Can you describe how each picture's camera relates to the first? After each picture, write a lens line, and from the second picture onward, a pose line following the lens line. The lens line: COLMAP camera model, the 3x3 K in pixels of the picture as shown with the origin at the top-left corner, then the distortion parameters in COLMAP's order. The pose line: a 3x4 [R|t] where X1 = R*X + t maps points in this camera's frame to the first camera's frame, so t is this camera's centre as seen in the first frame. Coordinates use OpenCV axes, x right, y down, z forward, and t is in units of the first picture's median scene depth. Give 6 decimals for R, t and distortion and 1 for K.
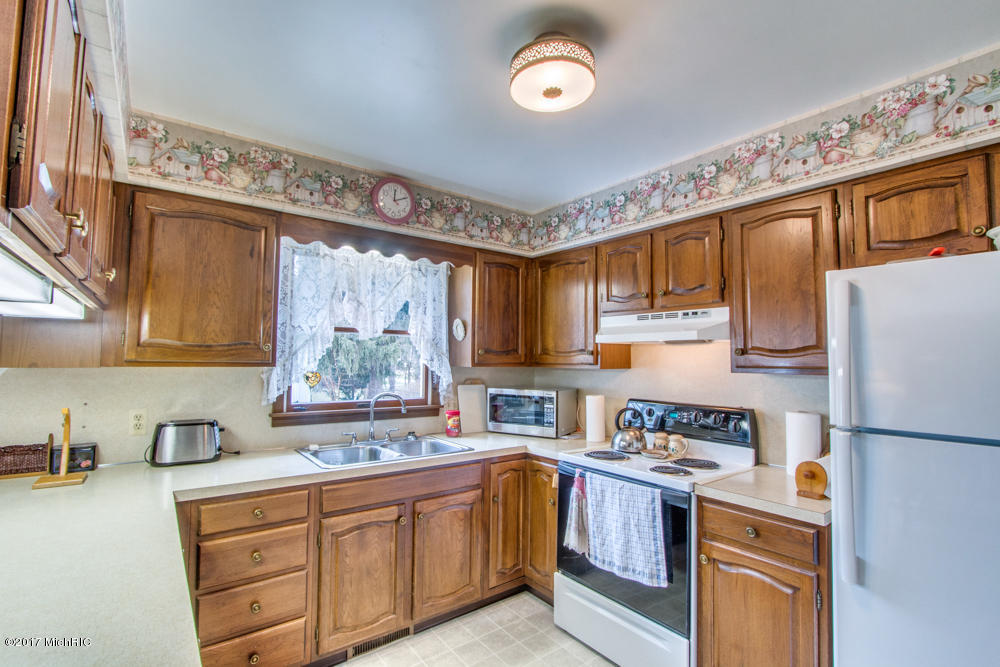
lens RADIAL K [[477.9, 0, 498.9], [0, 477.9, 331.4], [0, 0, 1]] dist [-0.020717, 0.001654]
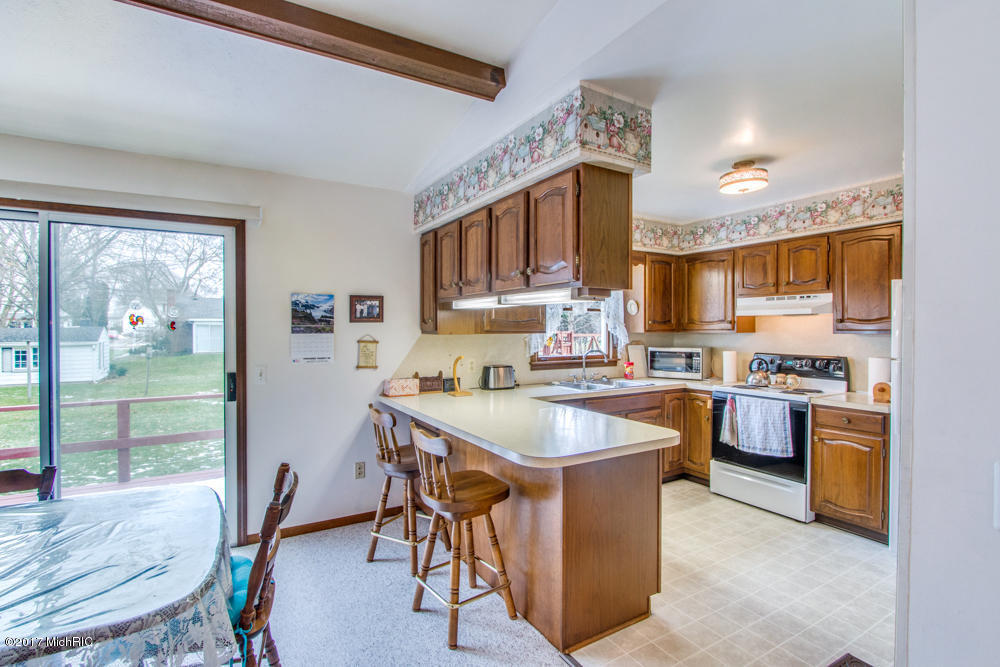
lens RADIAL K [[477.9, 0, 505.2], [0, 477.9, 331.4], [0, 0, 1]] dist [-0.020717, 0.001654]
pose [[0.992589, -0.011723, -0.120954, -0.387601], [0.019653, 0.997719, 0.064583, -0.043511], [0.119920, -0.066481, 0.990555, -0.667274]]
